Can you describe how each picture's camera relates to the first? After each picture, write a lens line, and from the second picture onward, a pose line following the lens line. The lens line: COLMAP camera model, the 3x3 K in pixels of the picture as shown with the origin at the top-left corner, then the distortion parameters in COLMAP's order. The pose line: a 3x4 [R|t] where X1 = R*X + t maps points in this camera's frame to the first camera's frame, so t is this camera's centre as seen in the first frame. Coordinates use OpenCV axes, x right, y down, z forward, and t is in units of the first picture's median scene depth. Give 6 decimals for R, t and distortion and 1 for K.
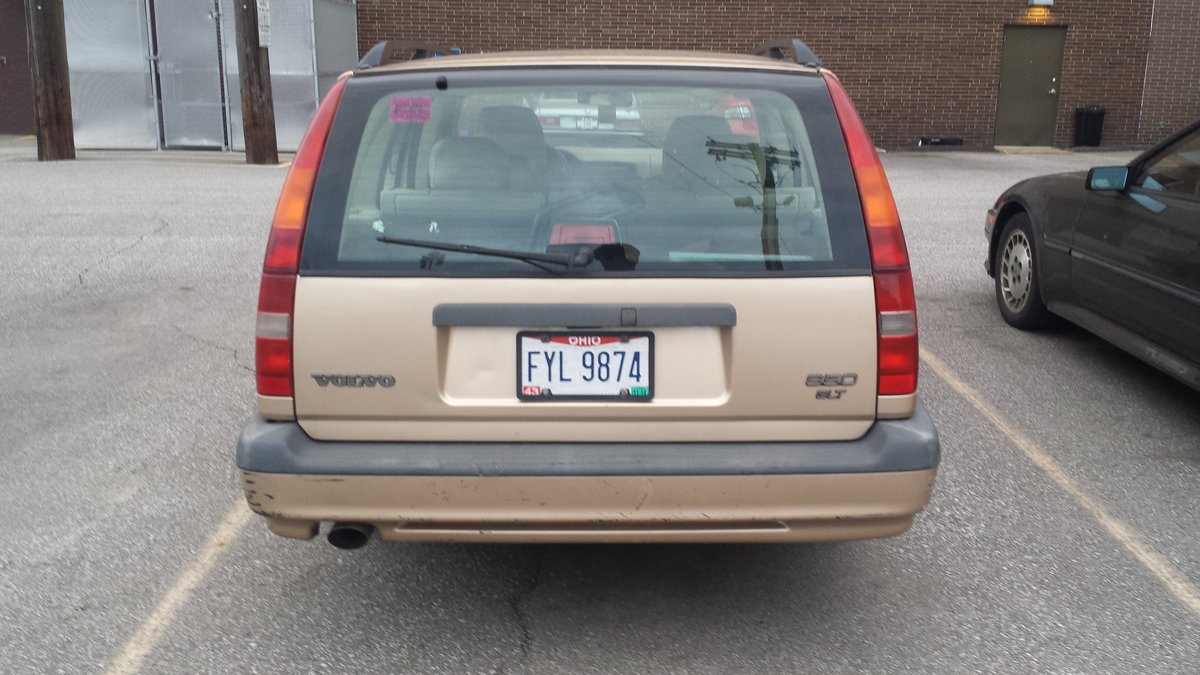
lens RADIAL K [[1102.3, 0, 629.0], [0, 1102.3, 337.8], [0, 0, 1]] dist [0.080048, -0.211428]
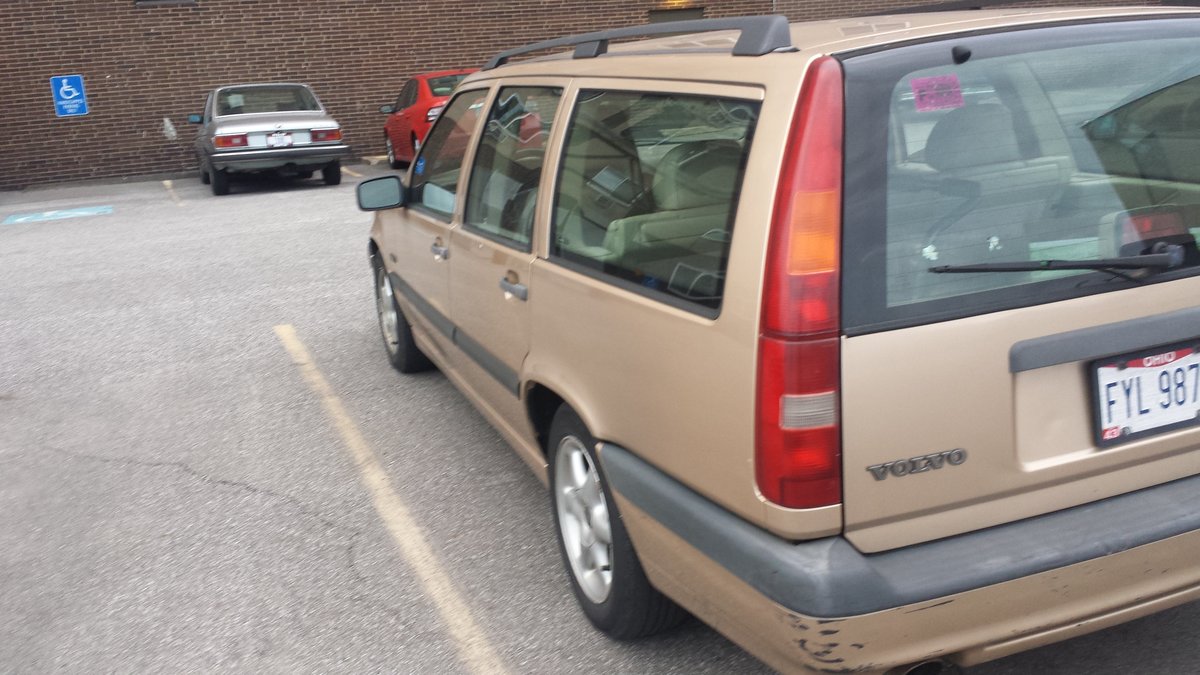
lens RADIAL K [[1102.3, 0, 629.0], [0, 1102.3, 337.8], [0, 0, 1]] dist [0.080048, -0.211428]
pose [[0.939161, -0.162386, 0.302668, -0.640004], [0.161449, 0.986475, 0.028292, -0.096971], [-0.303169, 0.022295, 0.952676, 0.351028]]
